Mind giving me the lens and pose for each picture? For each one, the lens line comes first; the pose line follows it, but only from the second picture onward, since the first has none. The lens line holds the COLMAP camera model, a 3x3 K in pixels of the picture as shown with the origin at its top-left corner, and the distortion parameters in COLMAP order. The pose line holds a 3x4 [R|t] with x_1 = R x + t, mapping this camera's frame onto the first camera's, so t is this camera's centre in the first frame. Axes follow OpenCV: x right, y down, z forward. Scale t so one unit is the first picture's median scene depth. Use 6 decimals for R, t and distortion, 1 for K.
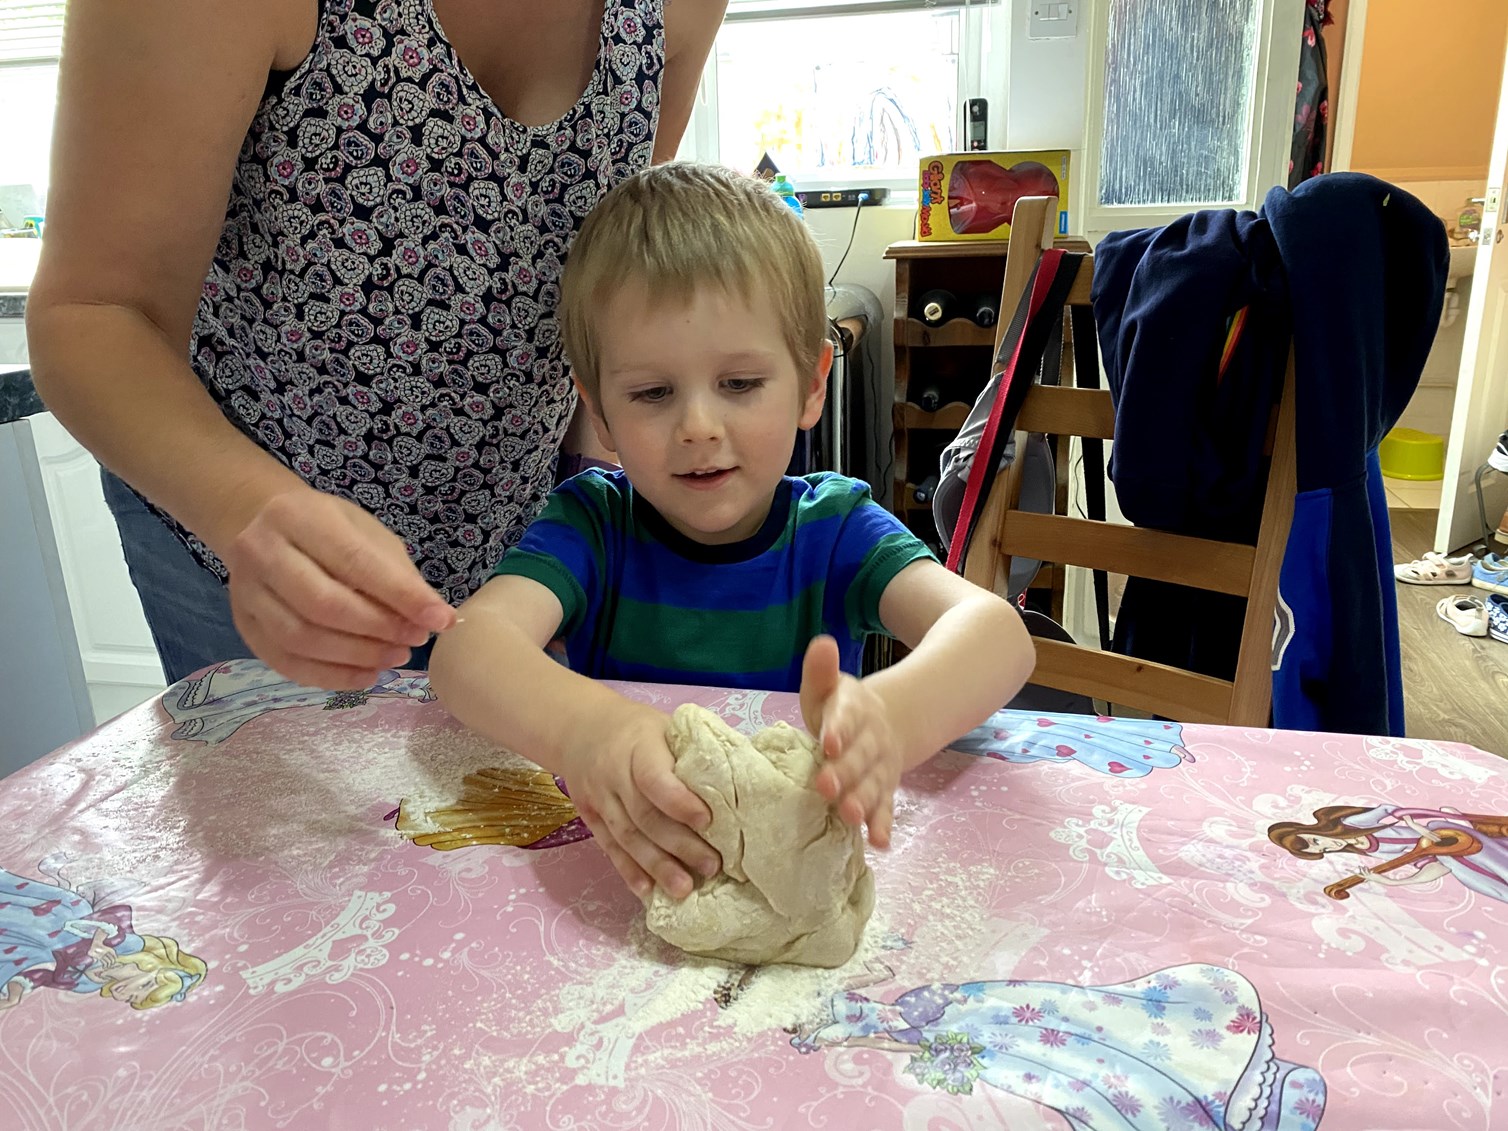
lens RADIAL K [[1139.6, 0, 762.4], [0, 1139.6, 563.1], [0, 0, 1]] dist [0.011033, -0.002714]
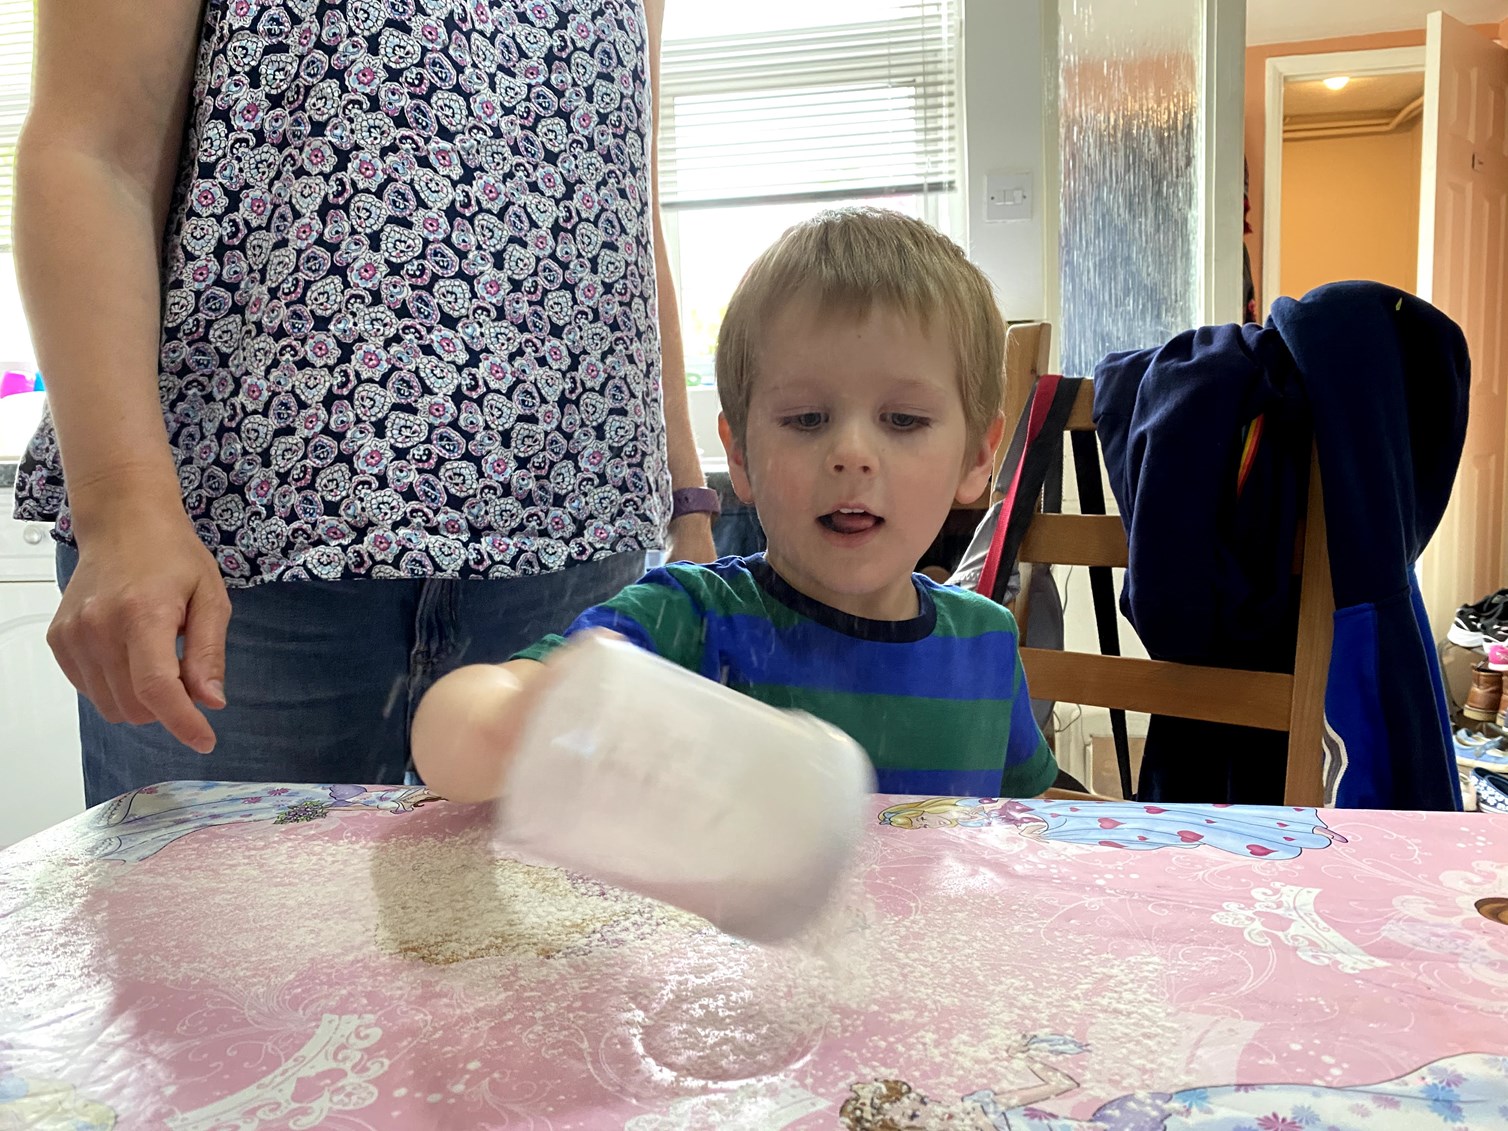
lens RADIAL K [[1139.6, 0, 760.2], [0, 1139.6, 558.4], [0, 0, 1]] dist [0.011033, -0.002714]
pose [[0.998071, -0.002619, 0.062027, -0.100285], [0.014912, 0.979975, -0.198563, 0.126083], [-0.060265, 0.199105, 0.978123, 0.162249]]
